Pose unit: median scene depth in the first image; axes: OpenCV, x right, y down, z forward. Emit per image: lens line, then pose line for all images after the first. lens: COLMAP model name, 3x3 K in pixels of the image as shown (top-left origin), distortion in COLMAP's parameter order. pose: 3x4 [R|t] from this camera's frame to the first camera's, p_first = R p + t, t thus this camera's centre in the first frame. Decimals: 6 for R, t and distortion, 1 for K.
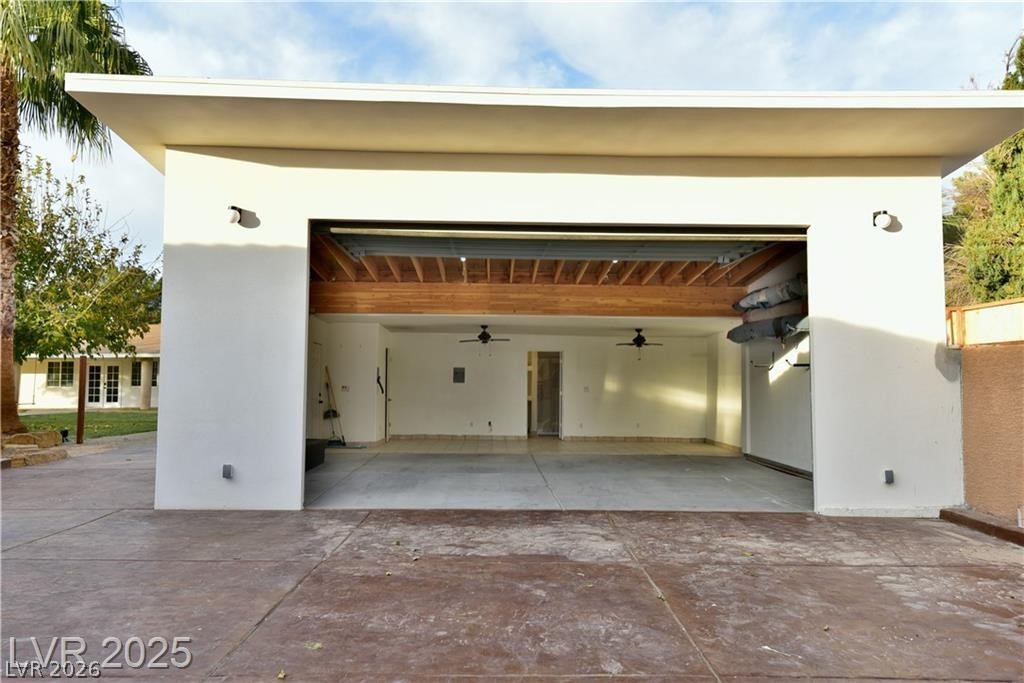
lens RADIAL K [[795.8, 0, 512.0], [0, 795.8, 341.5], [0, 0, 1]] dist [0.054375, 0.002836]
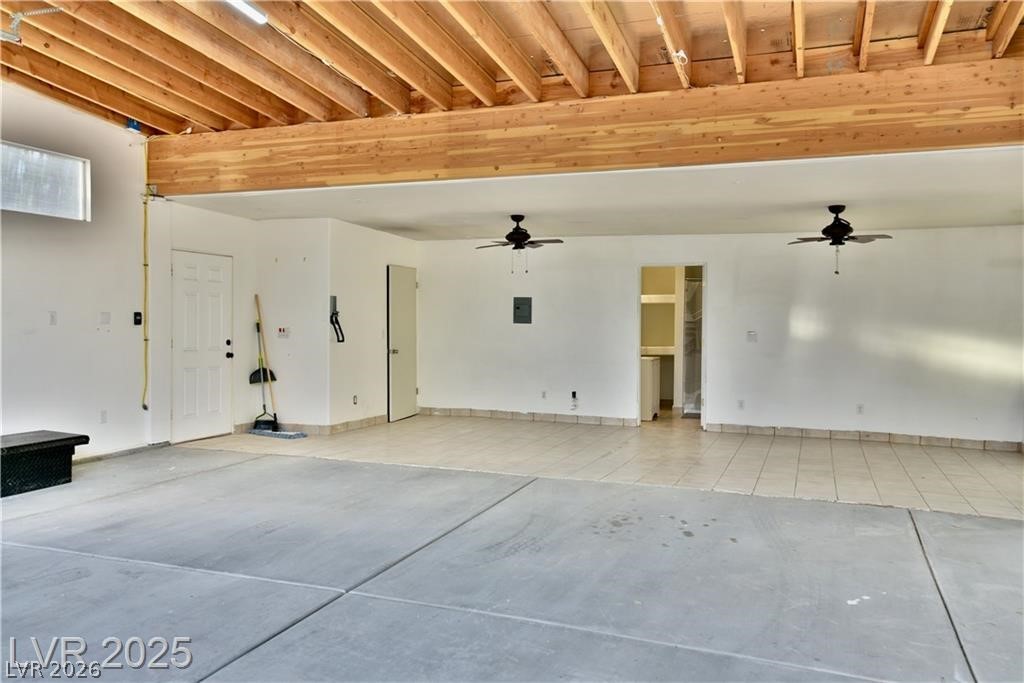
lens RADIAL K [[795.8, 0, 512.0], [0, 795.8, 341.5], [0, 0, 1]] dist [0.054375, 0.002836]
pose [[0.922719, 0.009617, -0.385354, 0.186549], [0.018358, 0.997458, 0.068852, 0.030076], [0.385037, -0.070605, 0.920197, 0.563391]]
